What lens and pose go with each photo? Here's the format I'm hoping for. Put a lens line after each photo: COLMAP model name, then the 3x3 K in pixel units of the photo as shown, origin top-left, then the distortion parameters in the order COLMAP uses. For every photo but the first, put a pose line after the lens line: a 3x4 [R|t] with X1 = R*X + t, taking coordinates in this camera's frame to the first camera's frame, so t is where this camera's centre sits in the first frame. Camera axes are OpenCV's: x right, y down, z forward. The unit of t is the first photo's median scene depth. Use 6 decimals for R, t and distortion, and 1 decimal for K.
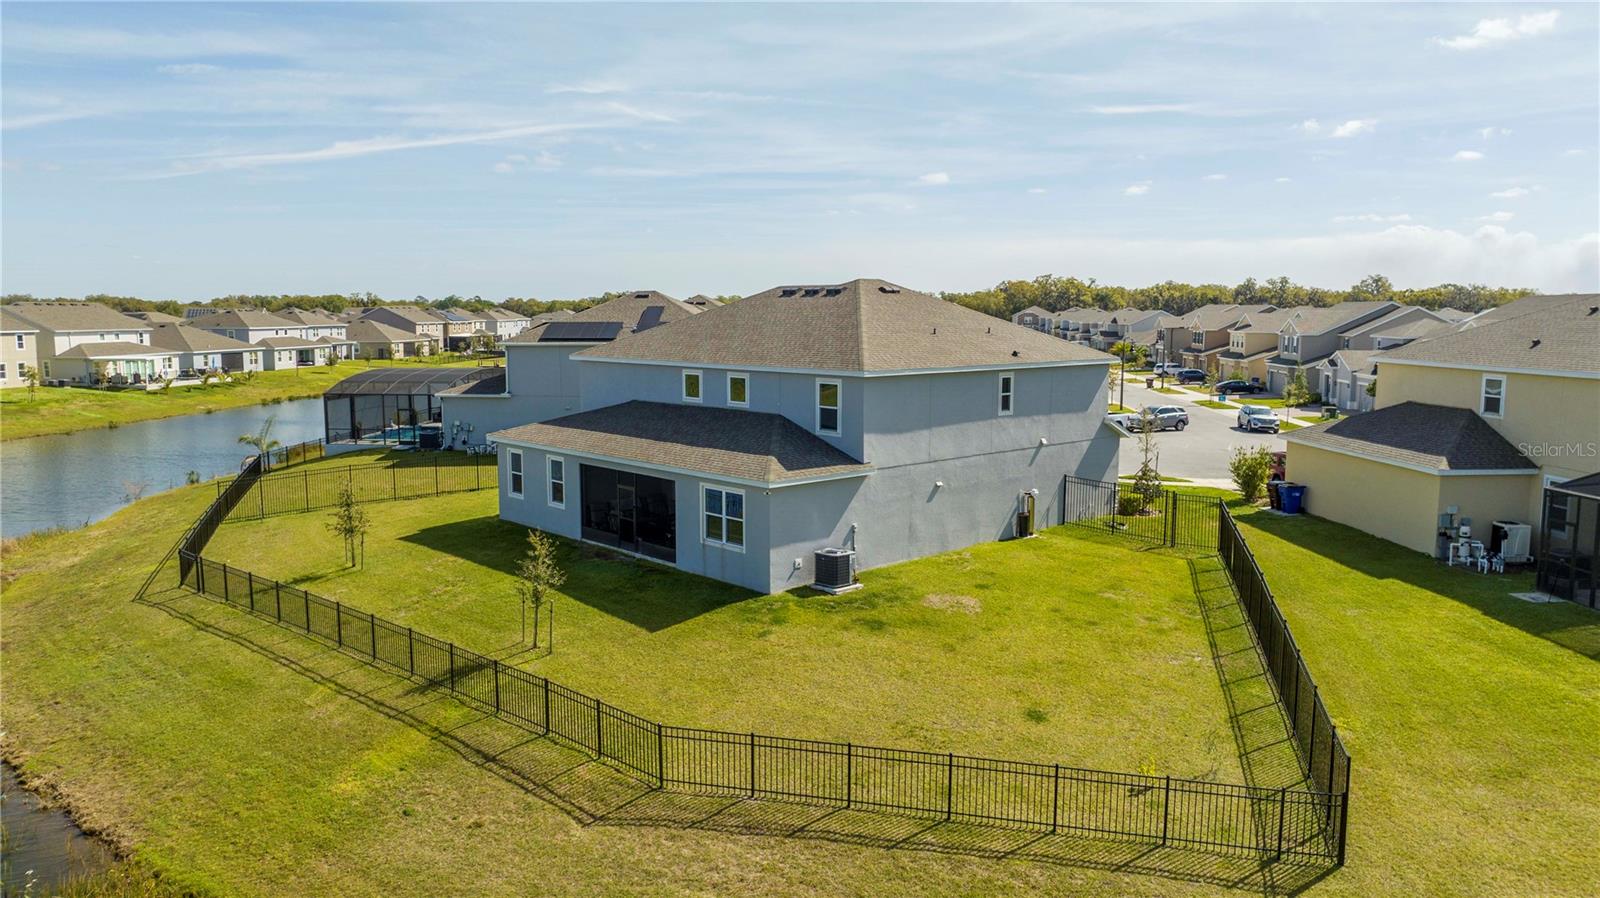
lens RADIAL K [[1126.7, 0, 802.4], [0, 1126.7, 450.2], [0, 0, 1]] dist [-0.007559, 0.000063]
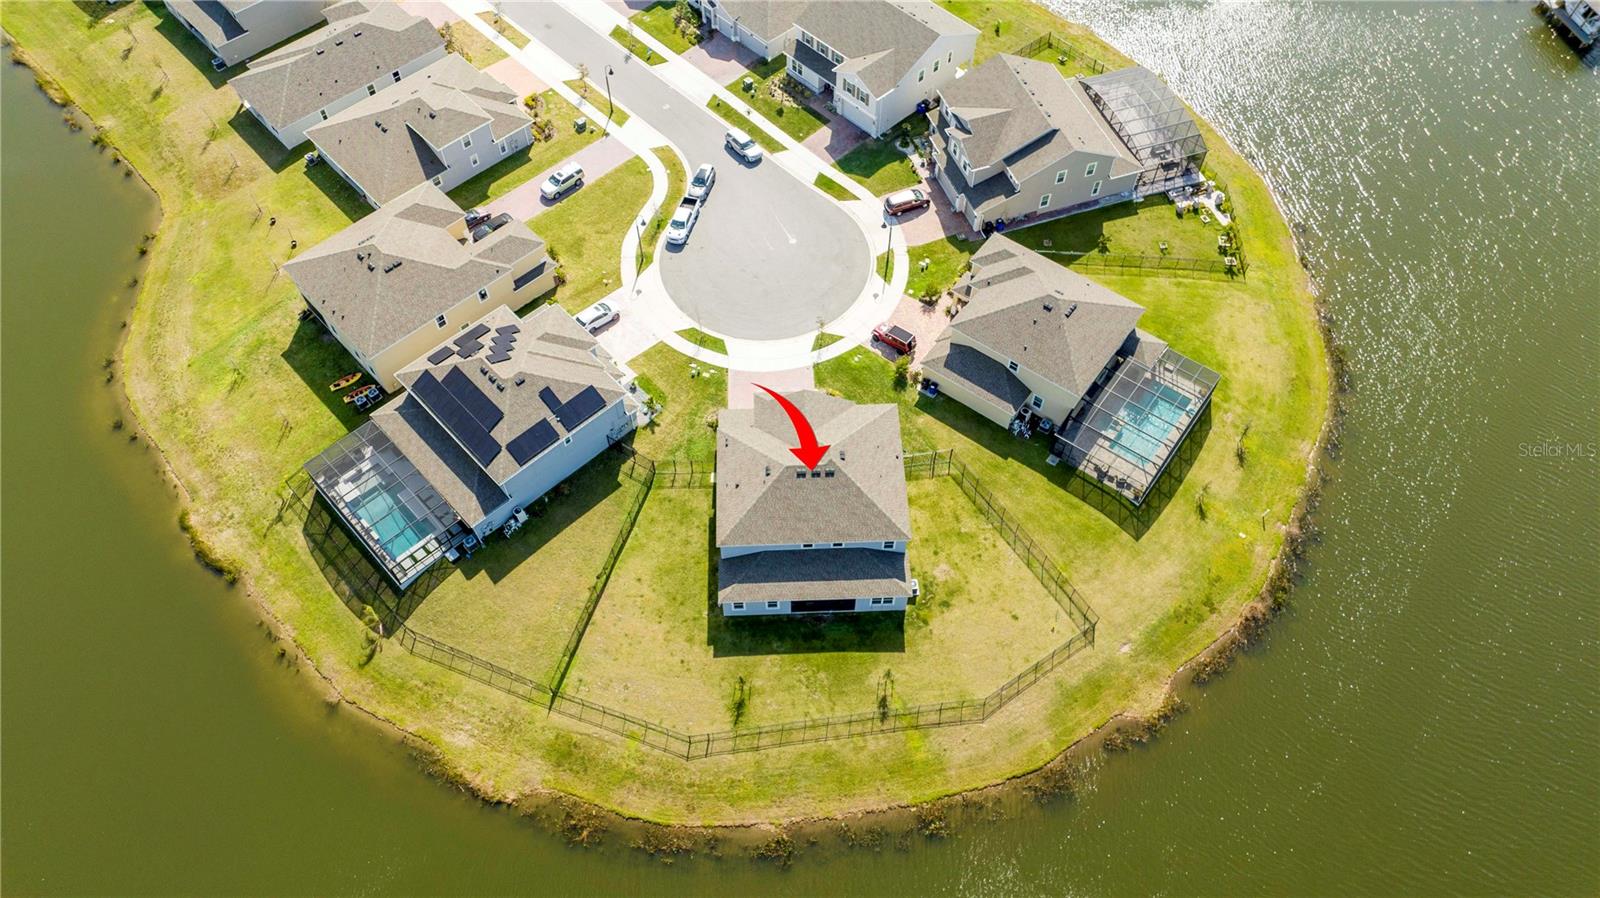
lens RADIAL K [[1126.7, 0, 801.3], [0, 1126.7, 445.2], [0, 0, 1]] dist [-0.007559, 0.000063]
pose [[0.654977, -0.627877, 0.420446, -1.159580], [0.090305, 0.617455, 0.781405, -2.437730], [-0.750233, -0.473834, 0.461119, 0.013610]]
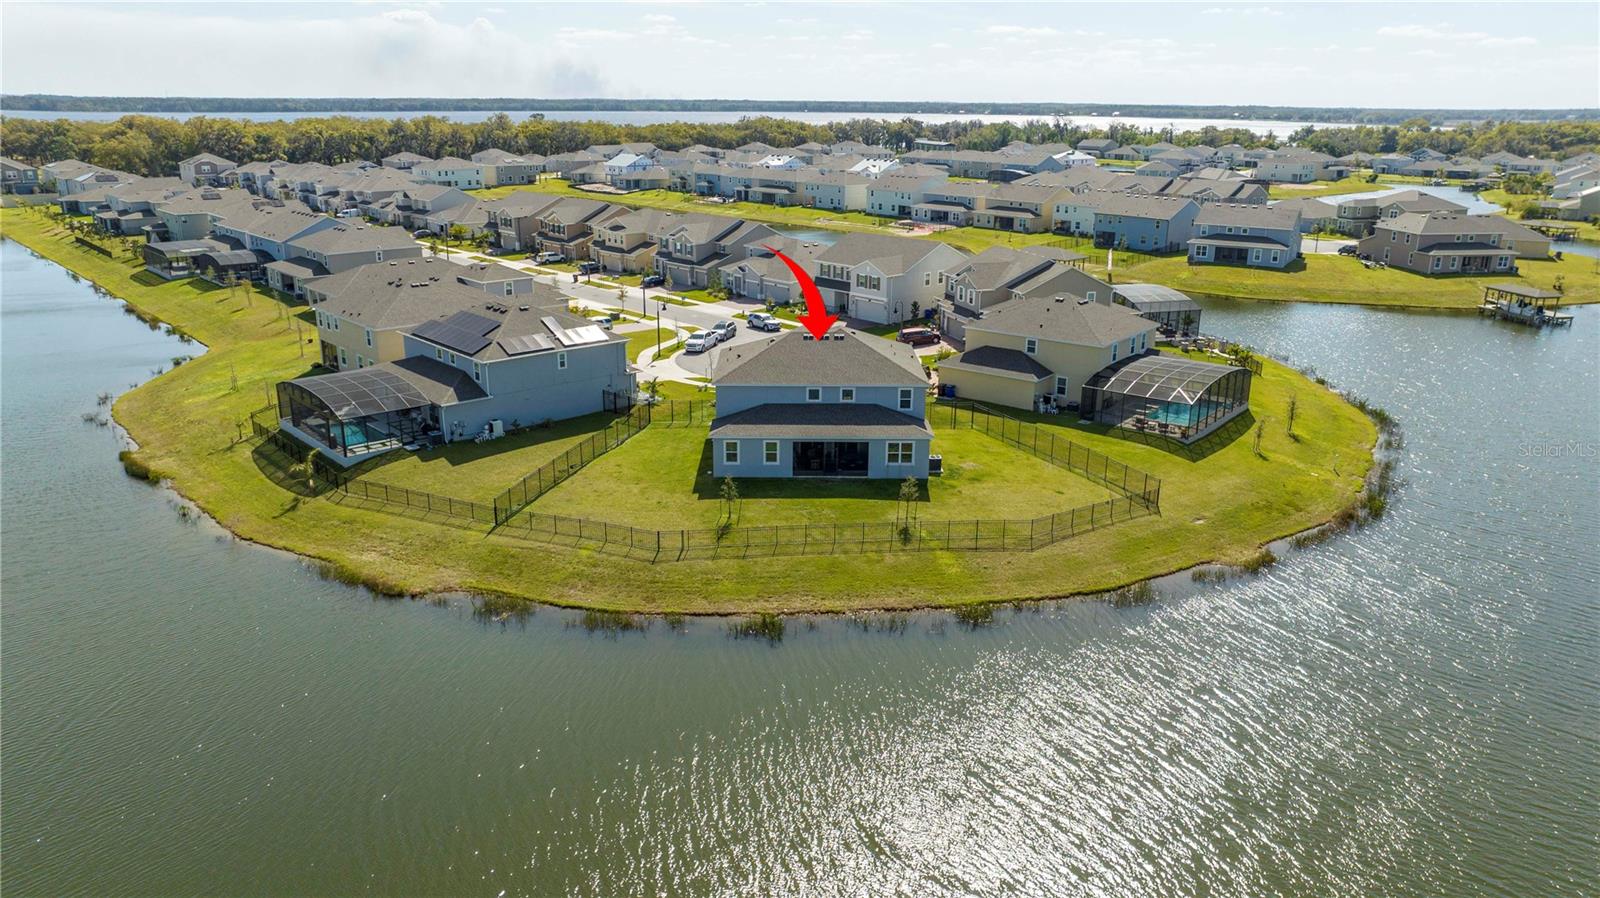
lens RADIAL K [[1126.7, 0, 797.9], [0, 1126.7, 450.3], [0, 0, 1]] dist [-0.007559, 0.000063]
pose [[0.679292, -0.215210, 0.701603, -1.932605], [0.084171, 0.972573, 0.216833, -0.495125], [-0.729025, -0.088238, 0.678775, -0.505128]]
